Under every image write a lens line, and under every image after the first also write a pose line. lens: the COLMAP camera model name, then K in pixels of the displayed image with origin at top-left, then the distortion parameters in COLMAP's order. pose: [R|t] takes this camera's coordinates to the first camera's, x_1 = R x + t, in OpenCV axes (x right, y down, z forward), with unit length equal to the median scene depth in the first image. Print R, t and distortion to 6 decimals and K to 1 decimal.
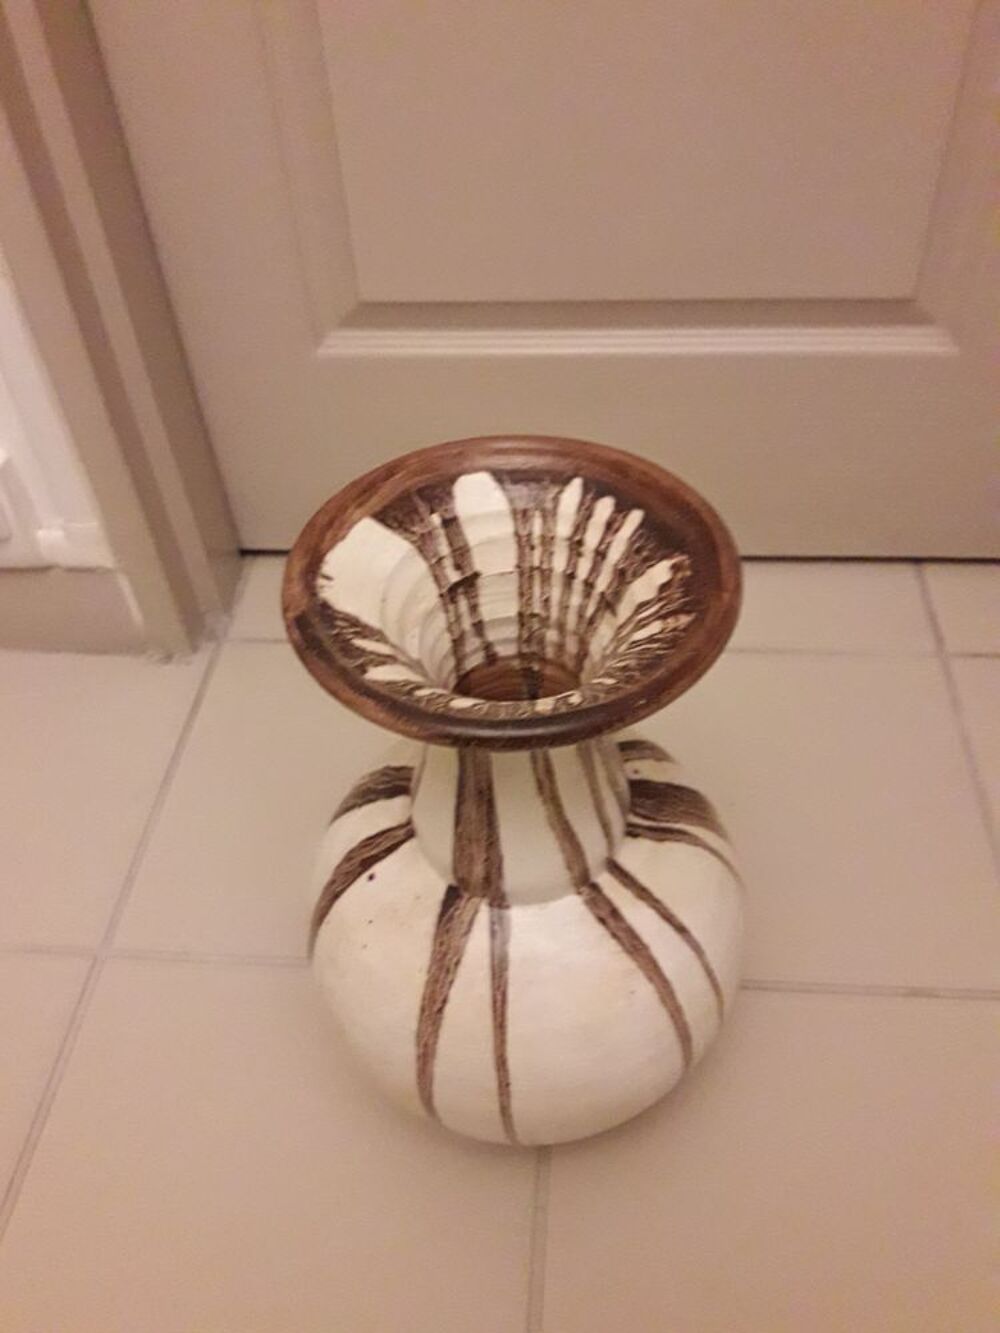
lens RADIAL K [[1073.9, 0, 500.0], [0, 1073.9, 666.5], [0, 0, 1]] dist [0.077805, -0.003520]
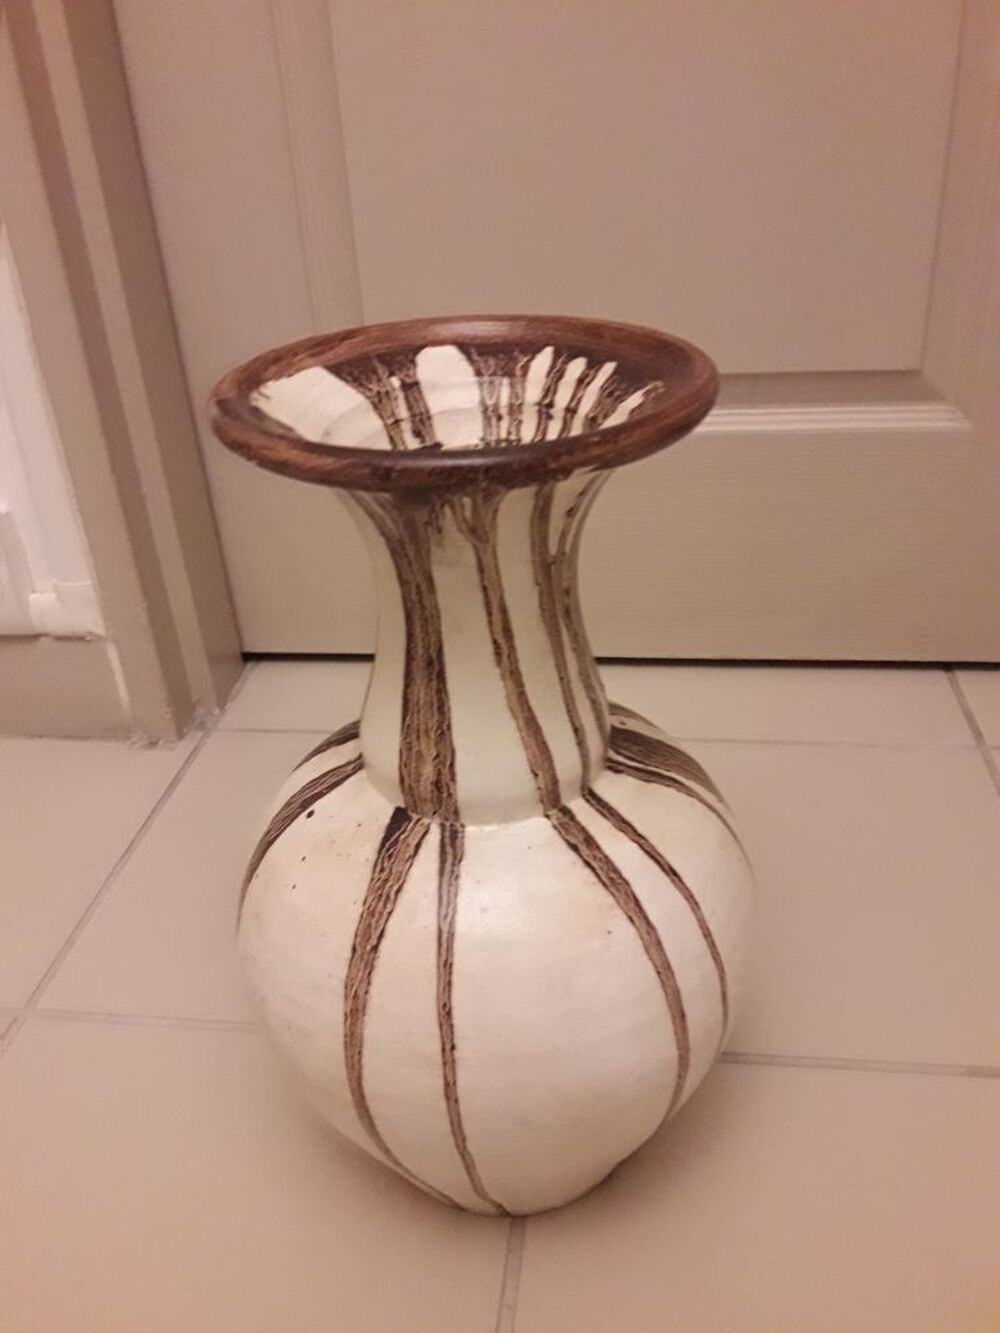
lens RADIAL K [[1073.9, 0, 500.0], [0, 1073.9, 666.5], [0, 0, 1]] dist [0.077805, -0.003520]
pose [[0.999027, 0.019061, -0.039780, 0.068508], [-0.028450, 0.967607, -0.250854, 0.313860], [0.033710, 0.251741, 0.967207, 0.153420]]
